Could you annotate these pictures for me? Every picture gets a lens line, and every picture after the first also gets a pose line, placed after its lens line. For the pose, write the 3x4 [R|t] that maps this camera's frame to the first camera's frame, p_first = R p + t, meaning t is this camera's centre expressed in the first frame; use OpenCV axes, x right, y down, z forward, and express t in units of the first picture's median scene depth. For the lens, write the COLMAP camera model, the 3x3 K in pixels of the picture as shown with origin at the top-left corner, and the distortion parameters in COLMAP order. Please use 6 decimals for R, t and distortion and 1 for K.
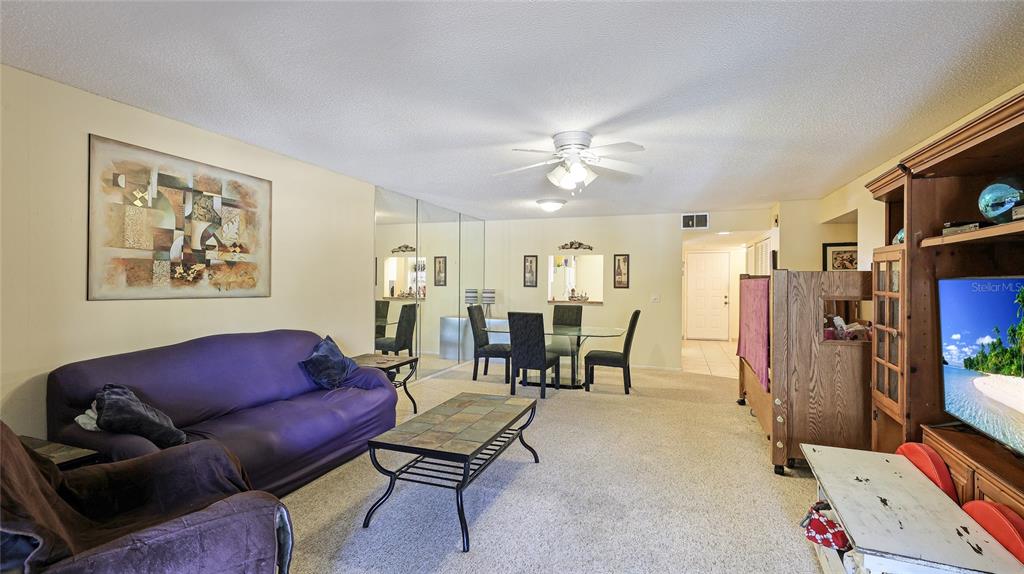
lens RADIAL K [[475.3, 0, 503.5], [0, 475.3, 289.7], [0, 0, 1]] dist [0.005762, -0.000222]
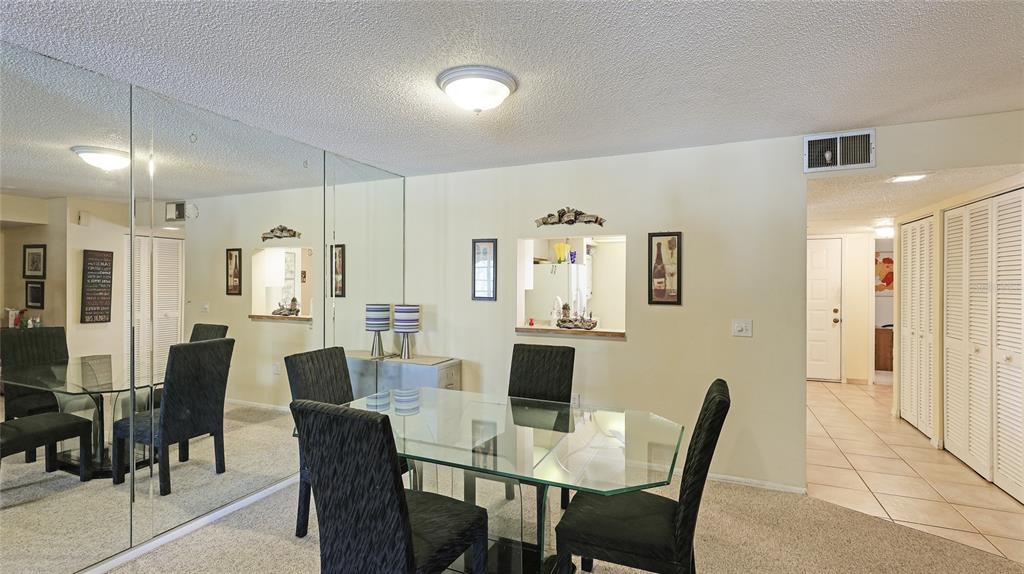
lens RADIAL K [[475.3, 0, 505.1], [0, 475.3, 284.6], [0, 0, 1]] dist [0.005762, -0.000222]
pose [[0.998175, -0.004360, -0.060229, 0.115362], [0.003723, 0.999936, -0.010684, -0.017852], [0.060272, 0.010441, 0.998127, 0.506871]]
